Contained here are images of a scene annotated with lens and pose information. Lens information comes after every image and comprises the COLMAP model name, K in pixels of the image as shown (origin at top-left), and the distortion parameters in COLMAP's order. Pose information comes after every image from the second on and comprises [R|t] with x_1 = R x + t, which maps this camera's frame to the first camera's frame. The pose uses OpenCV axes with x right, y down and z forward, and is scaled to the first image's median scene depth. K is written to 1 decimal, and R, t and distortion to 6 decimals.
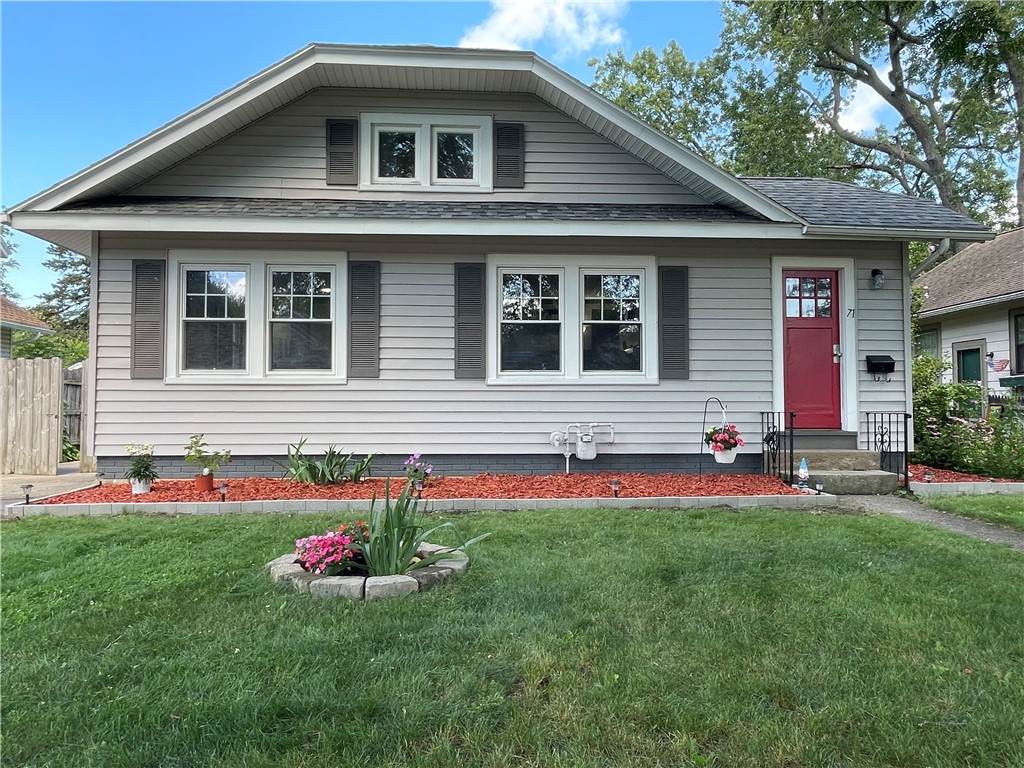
lens RADIAL K [[698.9, 0, 507.0], [0, 698.9, 384.8], [0, 0, 1]] dist [0.002495, 0.000553]
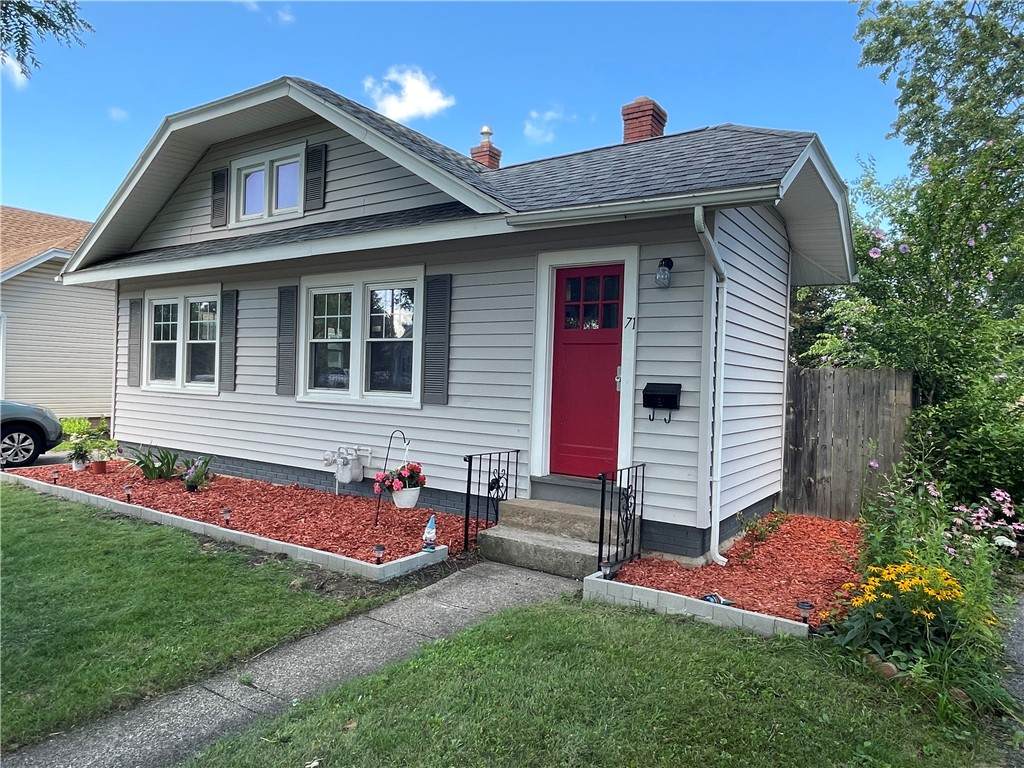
lens RADIAL K [[664.2, 0, 515.5], [0, 664.2, 390.7], [0, 0, 1]] dist [-0.006676, 0.001808]
pose [[0.798510, 0.035620, -0.600927, 0.835722], [-0.017502, 0.999200, 0.035970, -0.057906], [0.601727, -0.018205, 0.798494, 0.399188]]
